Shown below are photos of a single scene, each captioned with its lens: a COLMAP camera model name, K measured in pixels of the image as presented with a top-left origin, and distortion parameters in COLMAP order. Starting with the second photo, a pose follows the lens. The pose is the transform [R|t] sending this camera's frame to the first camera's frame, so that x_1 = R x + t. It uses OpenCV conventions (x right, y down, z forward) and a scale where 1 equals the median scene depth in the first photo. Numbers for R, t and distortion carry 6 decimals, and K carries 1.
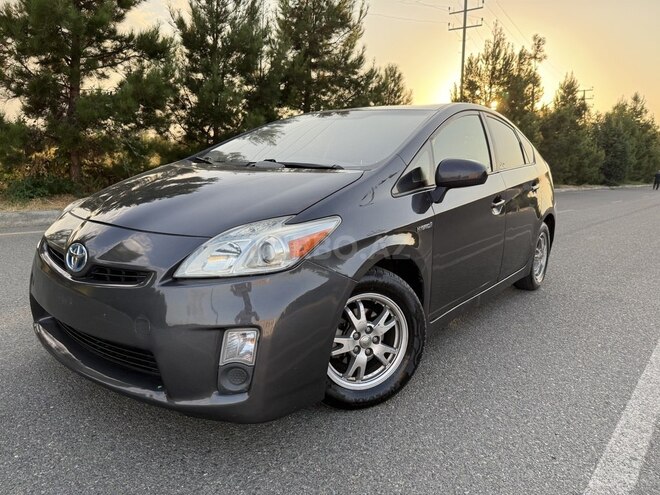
lens RADIAL K [[474.1, 0, 315.6], [0, 474.1, 239.3], [0, 0, 1]] dist [-0.000344, -0.005102]
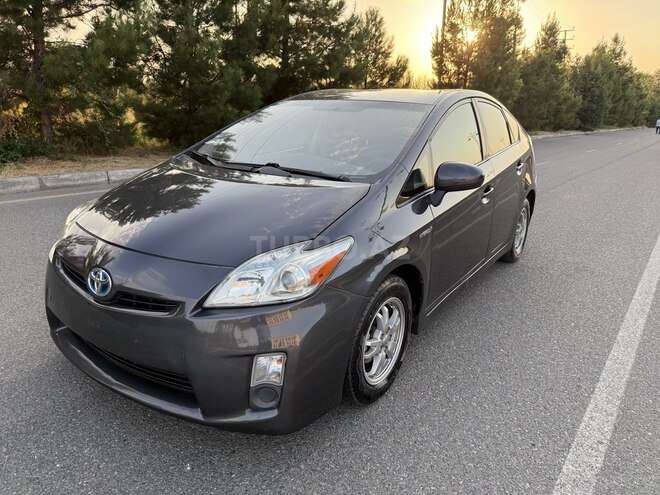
lens RADIAL K [[481.5, 0, 313.1], [0, 481.5, 235.4], [0, 0, 1]] dist [-0.000429, -0.003830]
pose [[0.998470, -0.014712, 0.053311, -0.023256], [0.007657, 0.991458, 0.130202, -0.052959], [-0.054771, -0.129594, 0.990053, -0.017379]]
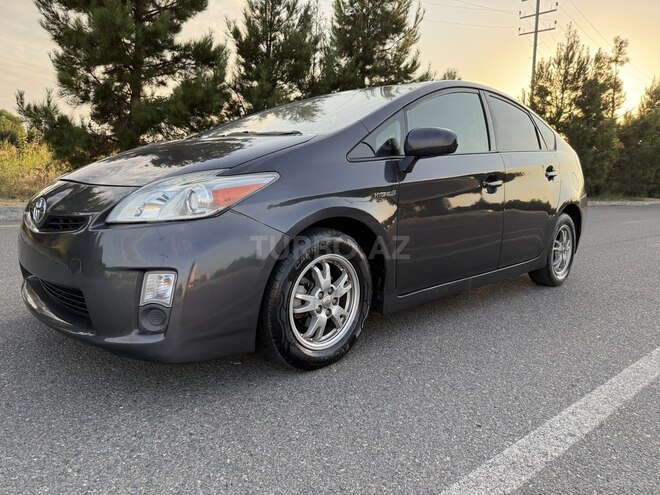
lens RADIAL K [[477.7, 0, 330.0], [0, 477.7, 247.5], [0, 0, 1]] dist [0.001731, -0.009772]
pose [[0.988543, 0.026465, -0.148603, 0.090462], [-0.030672, 0.999189, -0.026086, 0.037926], [0.147792, 0.030345, 0.988553, 0.004088]]
